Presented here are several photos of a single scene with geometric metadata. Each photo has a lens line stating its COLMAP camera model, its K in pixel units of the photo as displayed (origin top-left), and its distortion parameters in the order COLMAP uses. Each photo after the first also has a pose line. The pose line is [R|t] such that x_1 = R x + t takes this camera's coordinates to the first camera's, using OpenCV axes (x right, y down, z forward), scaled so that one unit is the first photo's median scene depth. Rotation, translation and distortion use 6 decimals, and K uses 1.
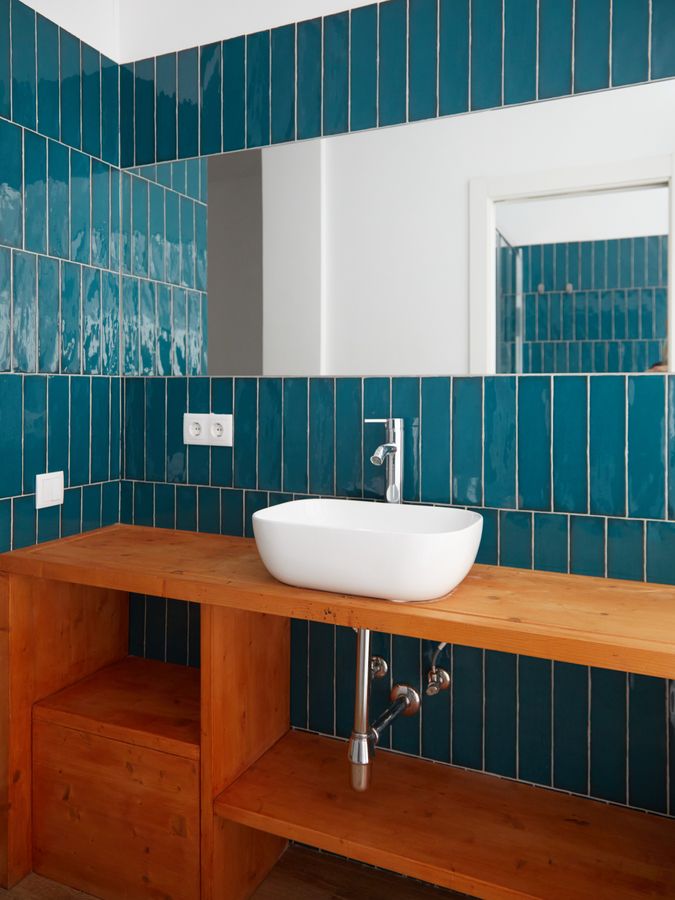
lens RADIAL K [[675.2, 0, 340.6], [0, 675.2, 396.1], [0, 0, 1]] dist [0.027732, -0.009913]
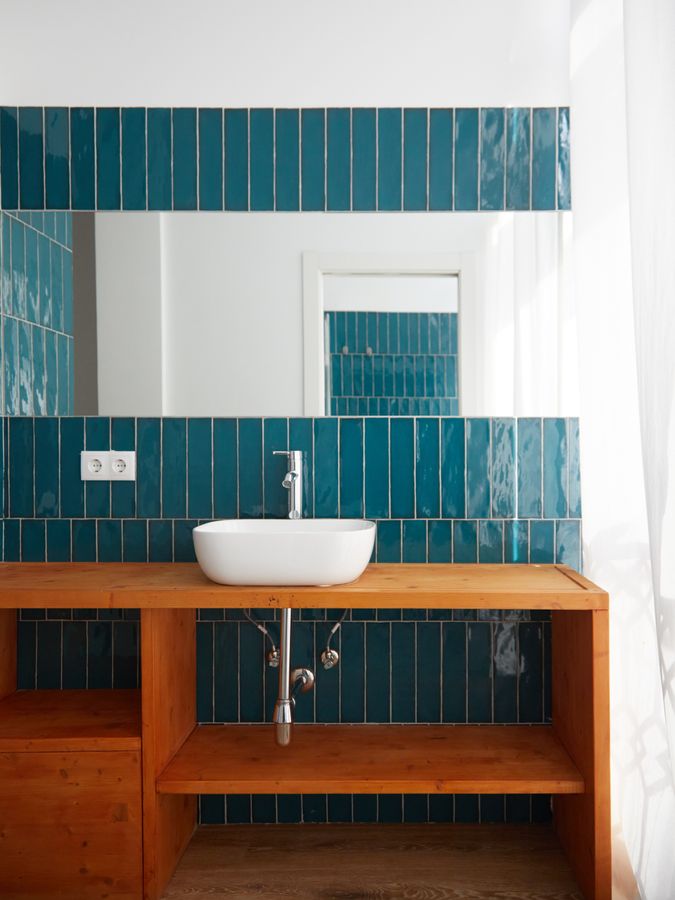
lens RADIAL K [[776.3, 0, 337.0], [0, 776.3, 466.6], [0, 0, 1]] dist [0.028370, 0.004126]
pose [[0.912798, -0.007713, 0.408338, -0.392191], [0.008050, 0.999967, 0.000892, 0.055835], [-0.408332, 0.002473, 0.912830, -0.294708]]
